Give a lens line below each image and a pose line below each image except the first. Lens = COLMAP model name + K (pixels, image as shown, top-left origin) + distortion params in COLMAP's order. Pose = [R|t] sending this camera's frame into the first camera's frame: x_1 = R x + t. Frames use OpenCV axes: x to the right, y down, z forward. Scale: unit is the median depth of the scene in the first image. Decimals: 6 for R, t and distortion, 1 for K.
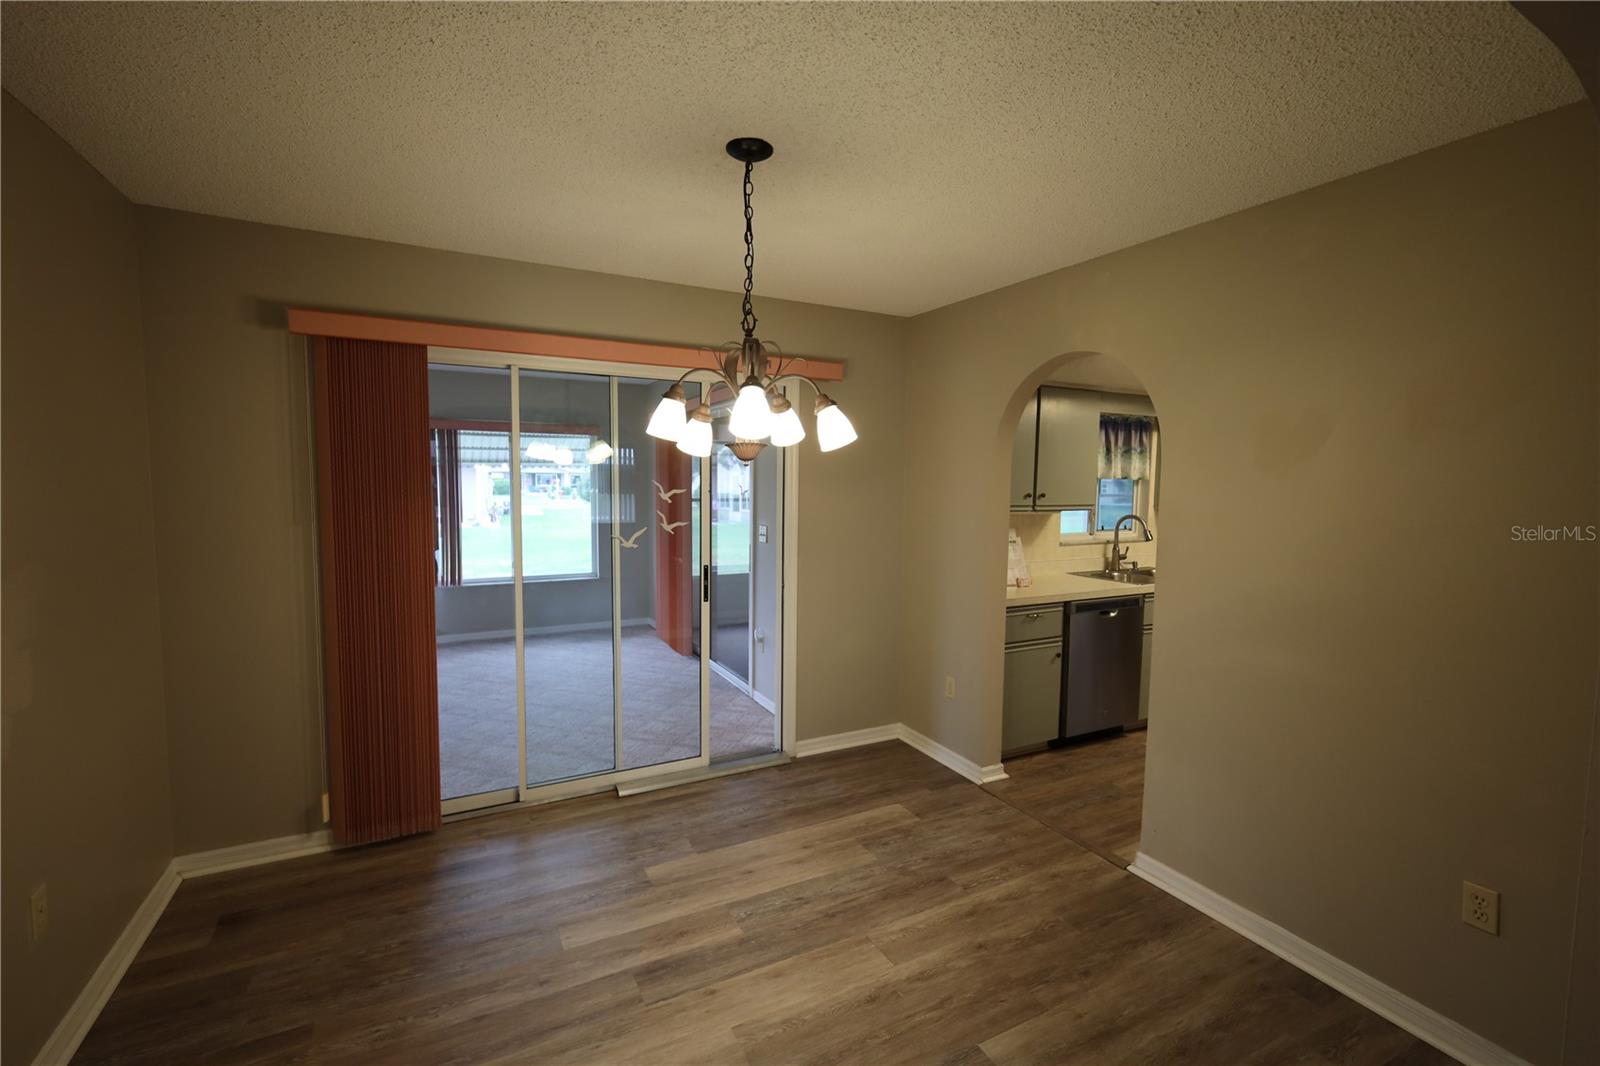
lens RADIAL K [[682.4, 0, 791.1], [0, 682.4, 535.1], [0, 0, 1]] dist [0.005798, -0.000203]
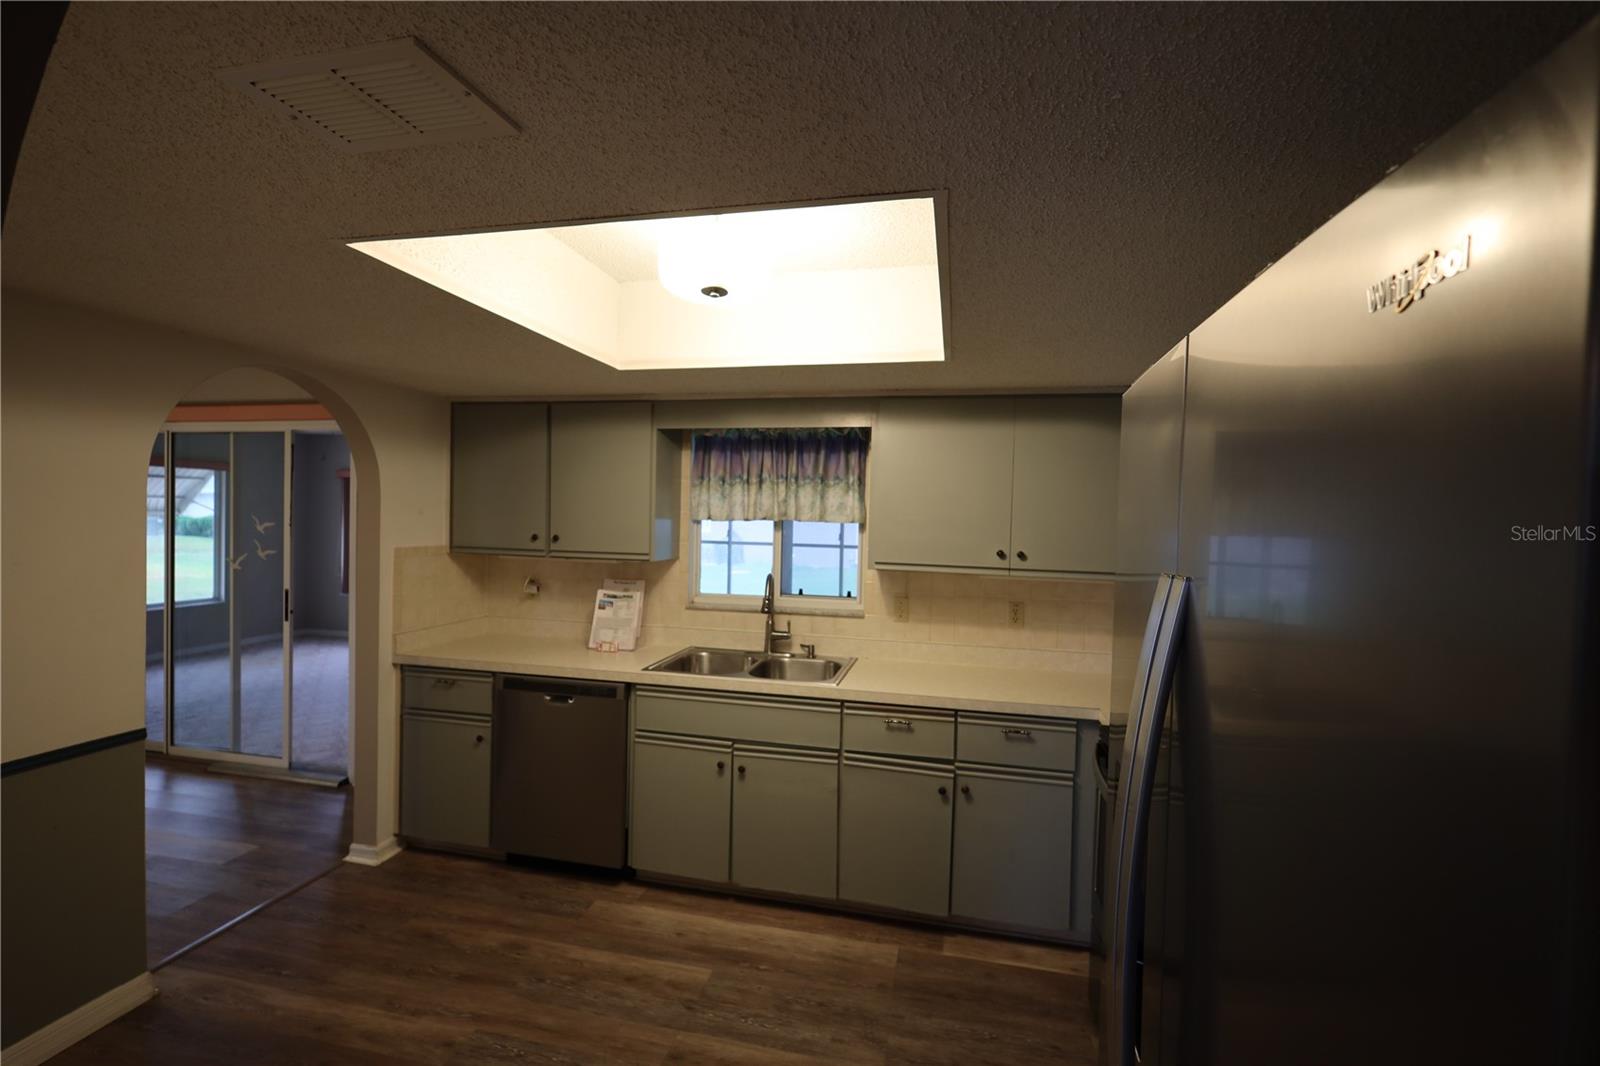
lens RADIAL K [[682.4, 0, 799.3], [0, 682.4, 533.5], [0, 0, 1]] dist [0.005798, -0.000203]
pose [[0.767330, 0.020257, -0.640933, 1.194042], [-0.067723, 0.996471, -0.049585, -0.047025], [0.637667, 0.081454, 0.765994, 0.618263]]
